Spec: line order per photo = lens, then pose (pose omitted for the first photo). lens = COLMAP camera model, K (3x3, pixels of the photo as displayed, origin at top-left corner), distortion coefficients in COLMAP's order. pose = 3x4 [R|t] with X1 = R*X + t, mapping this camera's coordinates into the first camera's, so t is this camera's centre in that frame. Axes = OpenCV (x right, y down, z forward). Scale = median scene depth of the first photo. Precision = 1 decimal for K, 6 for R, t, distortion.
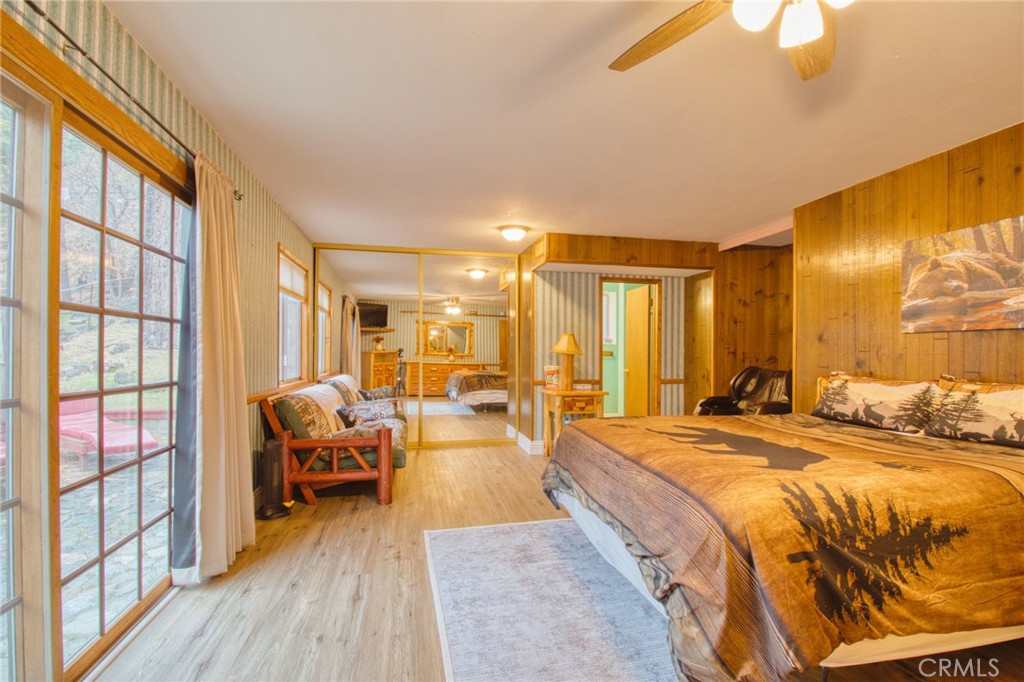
lens RADIAL K [[488.1, 0, 521.9], [0, 488.1, 349.5], [0, 0, 1]] dist [-0.005723, -0.003143]
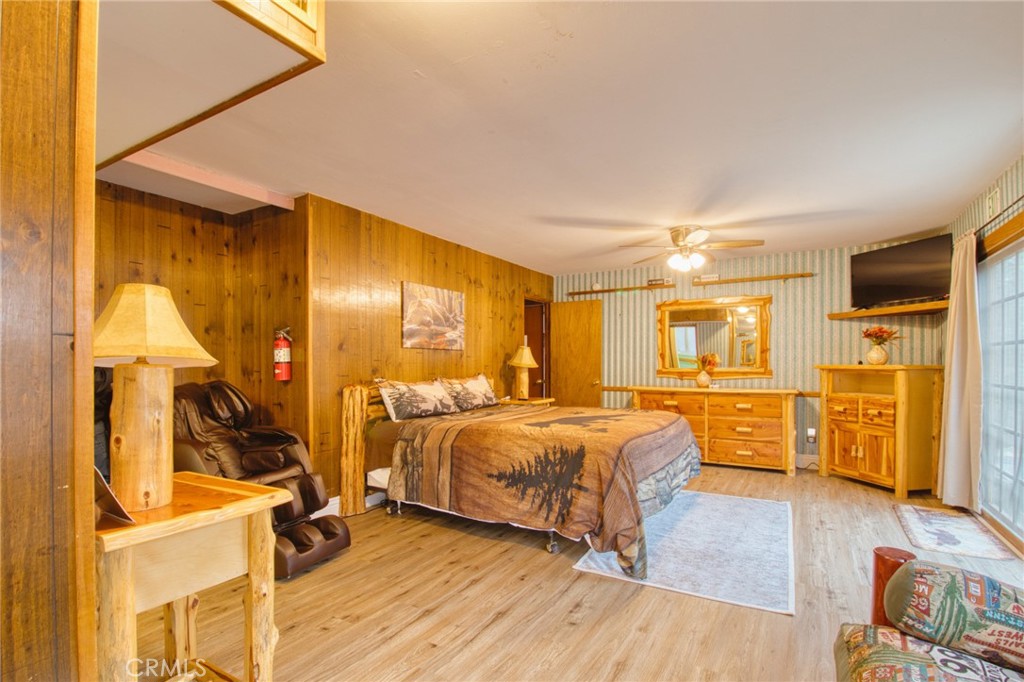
lens RADIAL K [[488.1, 0, 522.6], [0, 488.1, 362.6], [0, 0, 1]] dist [-0.005723, -0.003143]
pose [[-0.735438, -0.000311, 0.677592, -0.335522], [-0.007396, 0.999944, -0.007568, 0.014418], [-0.677551, -0.010577, -0.735399, 1.545808]]
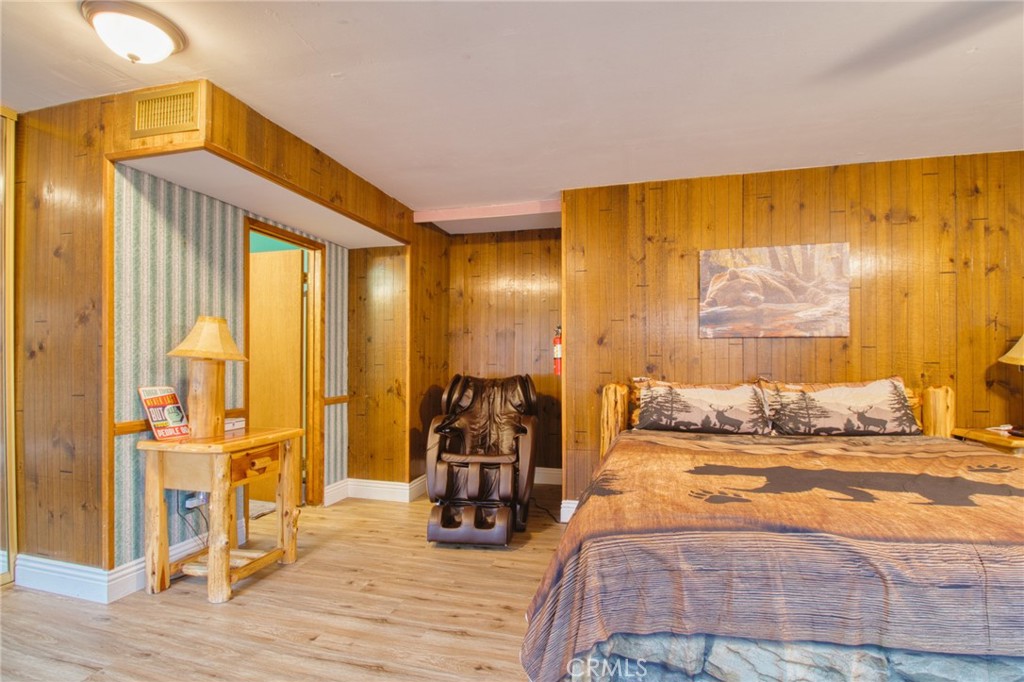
lens RADIAL K [[488.1, 0, 517.9], [0, 488.1, 356.3], [0, 0, 1]] dist [-0.005723, -0.003143]
pose [[0.461942, 0.001031, 0.886909, -0.275594], [-0.004501, 0.999989, 0.001181, 0.005139], [-0.886898, -0.004537, 0.461942, 0.752247]]
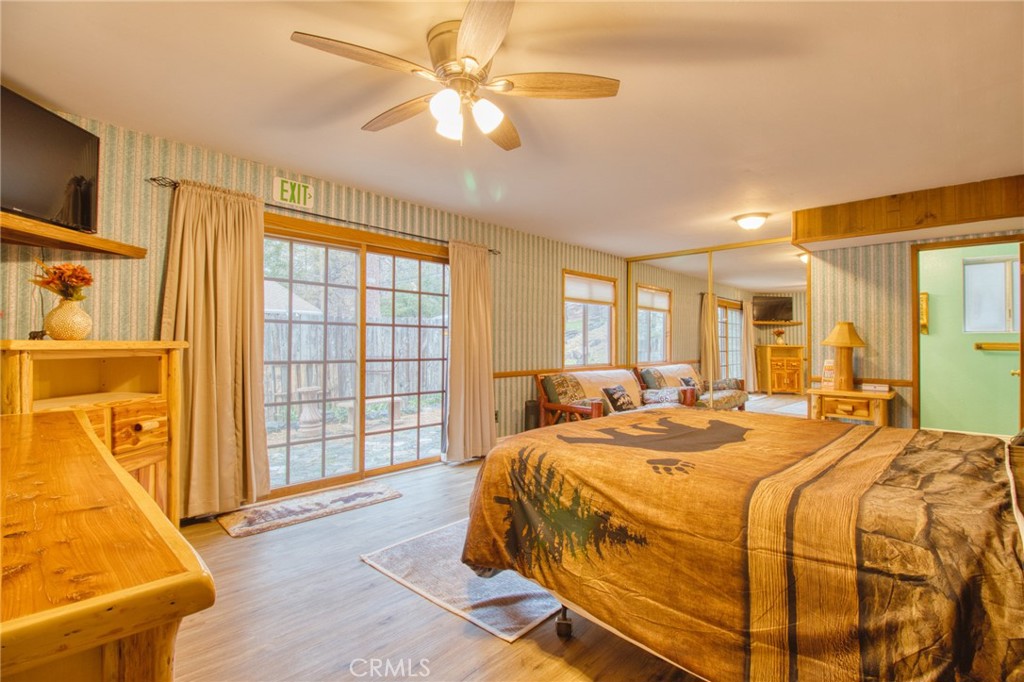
lens RADIAL K [[463.3, 0, 502.4], [0, 463.3, 344.6], [0, 0, 1]] dist [-0.051445, -0.000510]
pose [[0.514108, -0.001339, -0.857724, 0.657401], [0.001979, 0.999998, -0.000374, 0.007467], [0.857723, -0.001505, 0.514110, 0.153048]]
